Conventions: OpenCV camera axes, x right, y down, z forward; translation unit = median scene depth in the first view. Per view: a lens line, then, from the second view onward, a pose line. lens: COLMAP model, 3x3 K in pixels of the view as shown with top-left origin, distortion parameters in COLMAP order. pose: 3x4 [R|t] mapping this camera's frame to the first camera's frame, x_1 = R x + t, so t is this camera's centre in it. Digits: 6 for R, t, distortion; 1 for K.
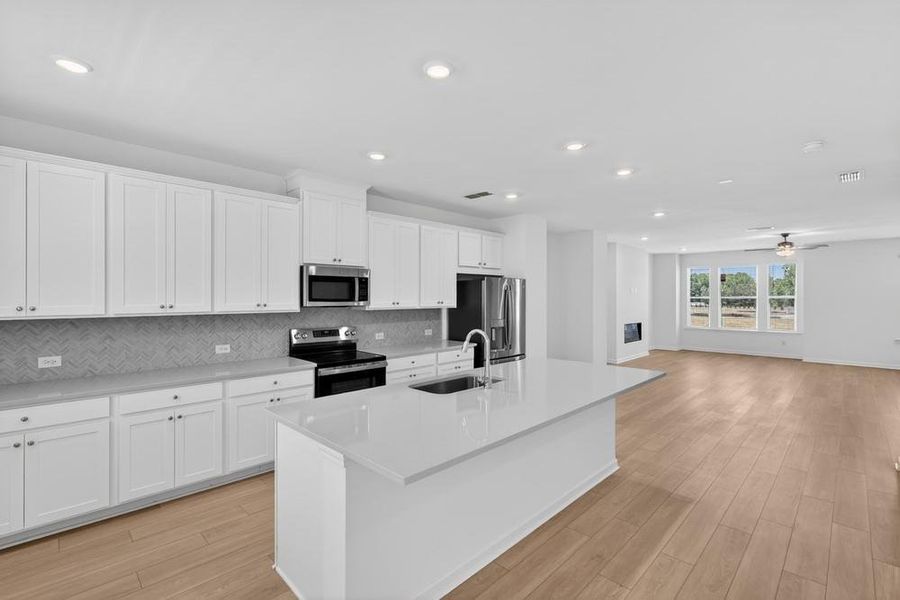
lens RADIAL K [[399.2, 0, 450.0], [0, 399.2, 300.0], [0, 0, 1]] dist [-0.001506, -0.000102]
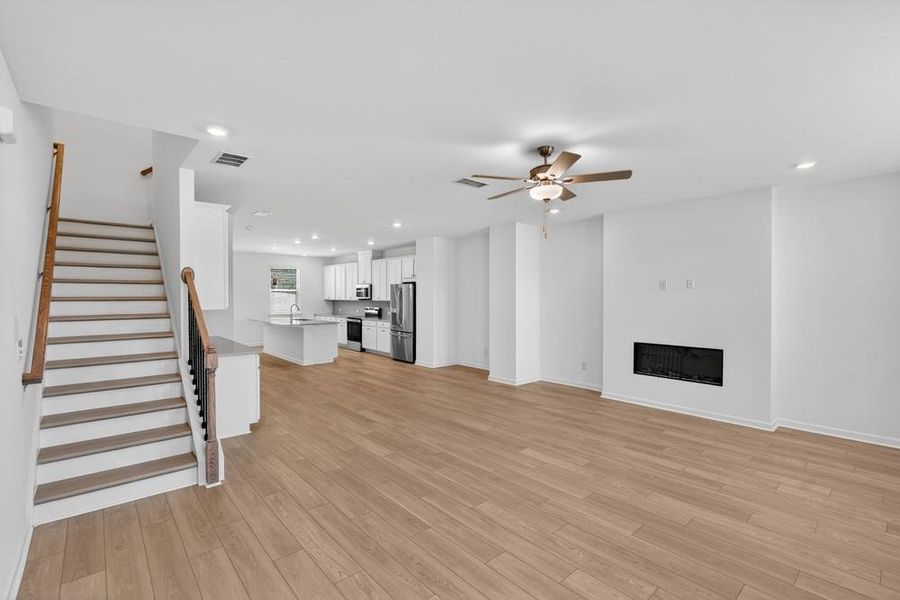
lens RADIAL K [[406.3, 0, 450.0], [0, 406.3, 300.0], [0, 0, 1]] dist [-0.001104, 0.000097]
pose [[-0.063842, 0.004873, -0.997948, 2.267646], [-0.007189, 0.999960, 0.005343, 0.004485], [0.997934, 0.007515, -0.063804, 1.643198]]
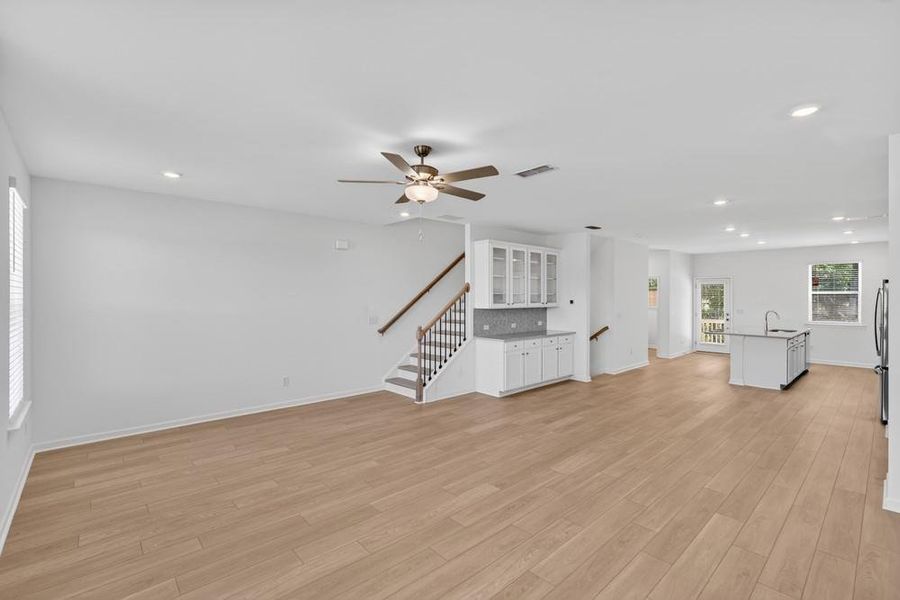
lens RADIAL K [[399.2, 0, 450.0], [0, 399.2, 300.0], [0, 0, 1]] dist [-0.001506, -0.000102]
pose [[-0.998947, -0.005409, 0.045560, 0.769274], [-0.004854, 0.999913, 0.012264, -0.029177], [-0.045623, 0.012030, -0.998886, 3.123290]]
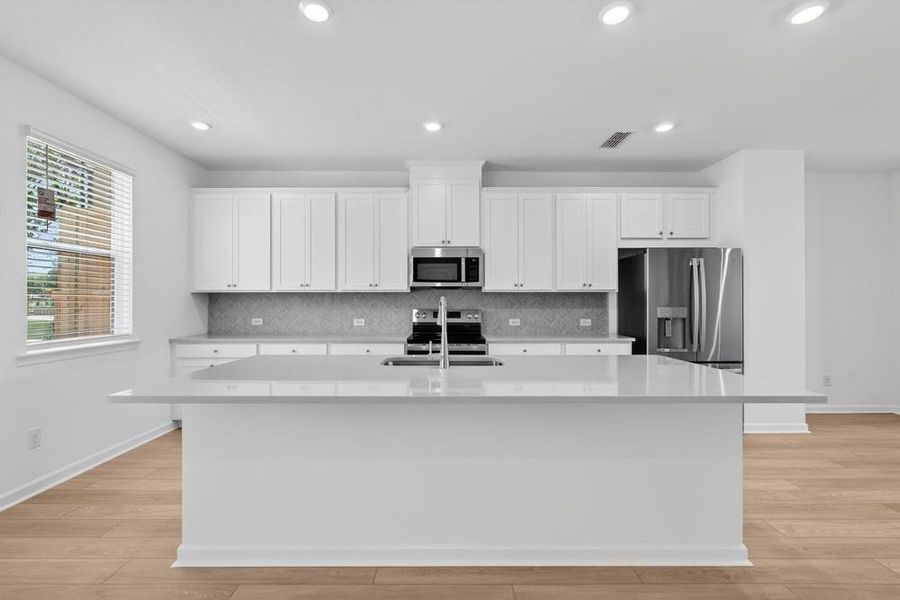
lens RADIAL K [[406.3, 0, 450.0], [0, 406.3, 300.0], [0, 0, 1]] dist [-0.001104, 0.000097]
pose [[0.716311, 0.000793, -0.697780, 0.420807], [-0.003639, 0.999990, -0.002599, 0.047663], [0.697771, 0.004401, 0.716307, 0.252498]]
